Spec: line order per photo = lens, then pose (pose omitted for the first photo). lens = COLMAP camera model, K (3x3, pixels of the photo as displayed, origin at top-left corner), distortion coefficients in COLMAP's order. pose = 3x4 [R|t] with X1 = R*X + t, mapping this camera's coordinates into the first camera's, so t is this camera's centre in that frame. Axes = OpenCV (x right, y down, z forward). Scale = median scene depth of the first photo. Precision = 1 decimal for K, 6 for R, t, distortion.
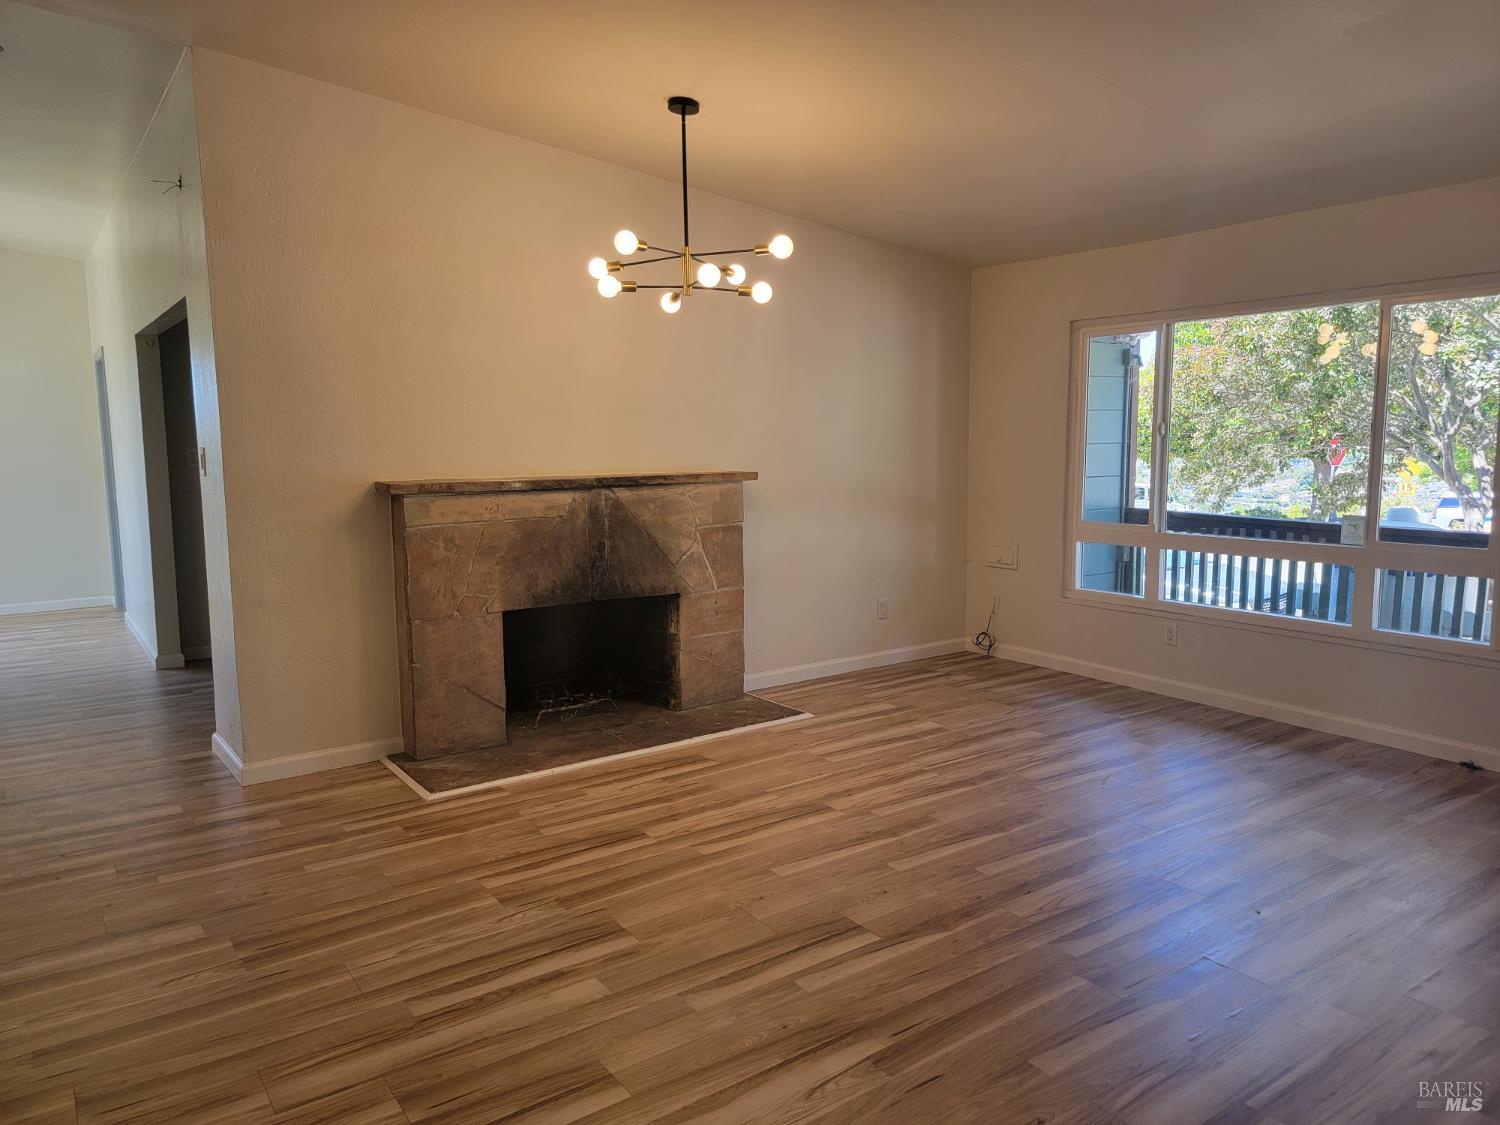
lens RADIAL K [[1034.6, 0, 761.7], [0, 1034.6, 546.0], [0, 0, 1]] dist [0.052409, -0.022537]
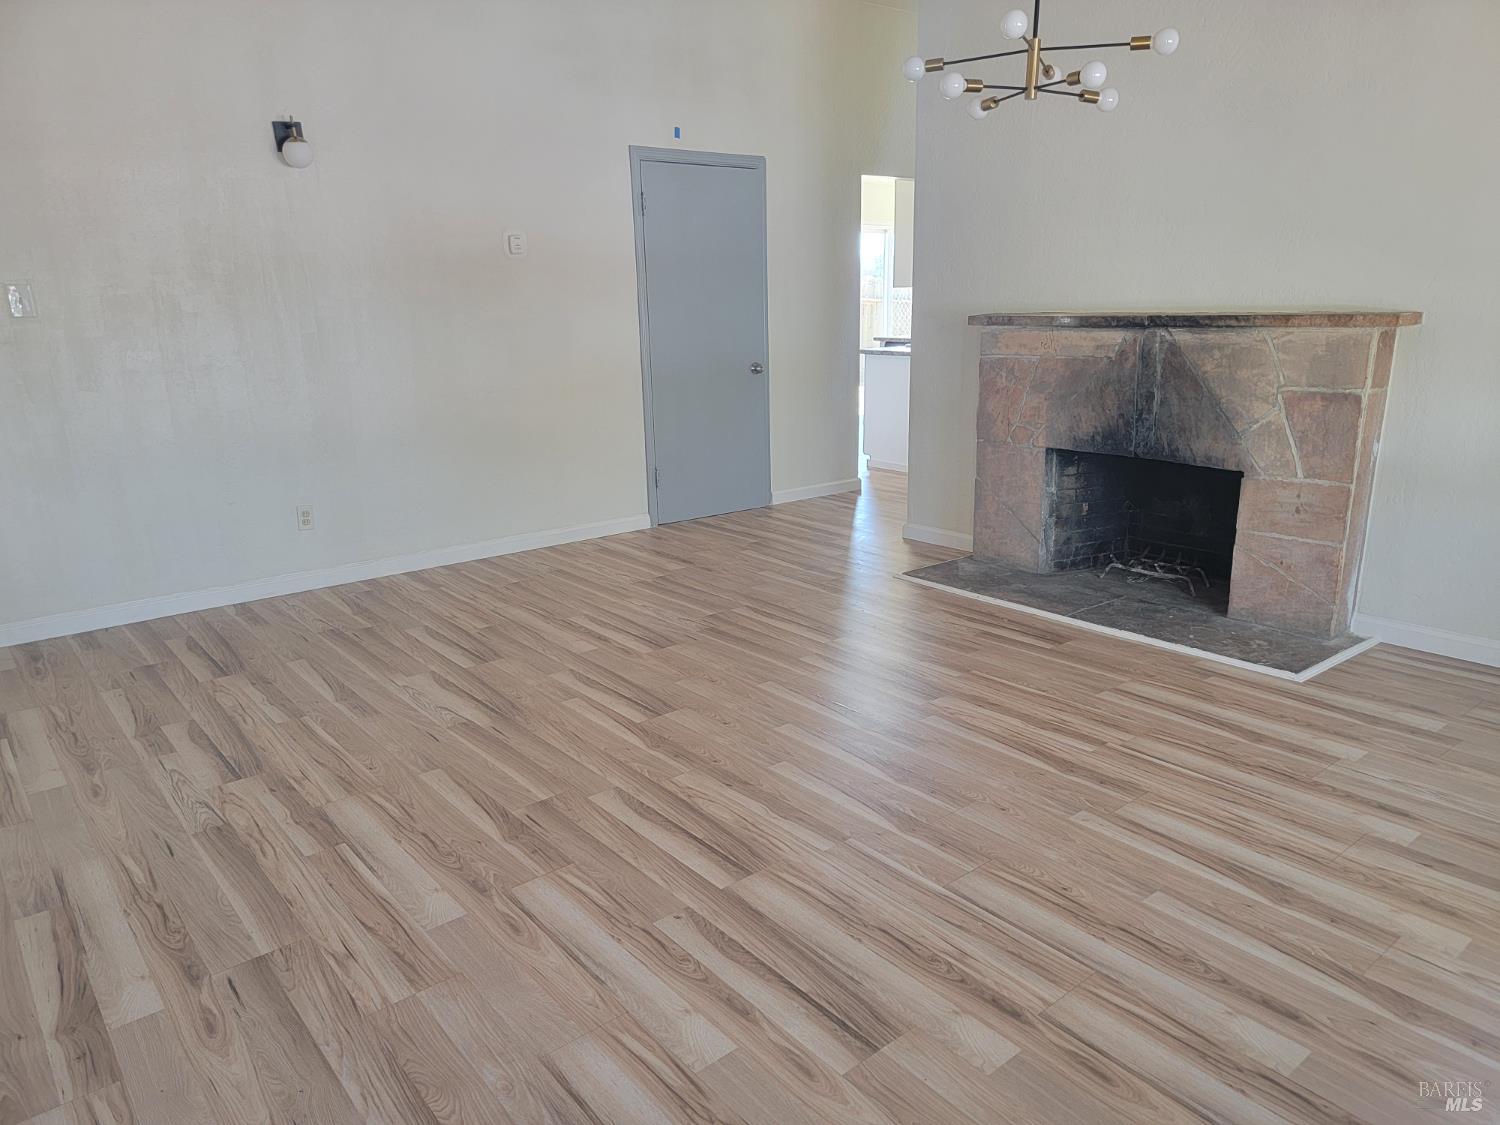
lens RADIAL K [[1034.6, 0, 766.0], [0, 1034.6, 570.6], [0, 0, 1]] dist [0.052409, -0.022537]
pose [[0.071034, 0.267850, -0.960839, 0.720679], [-0.085221, 0.961379, 0.261700, -0.062271], [0.993827, 0.063294, 0.091117, 0.620366]]
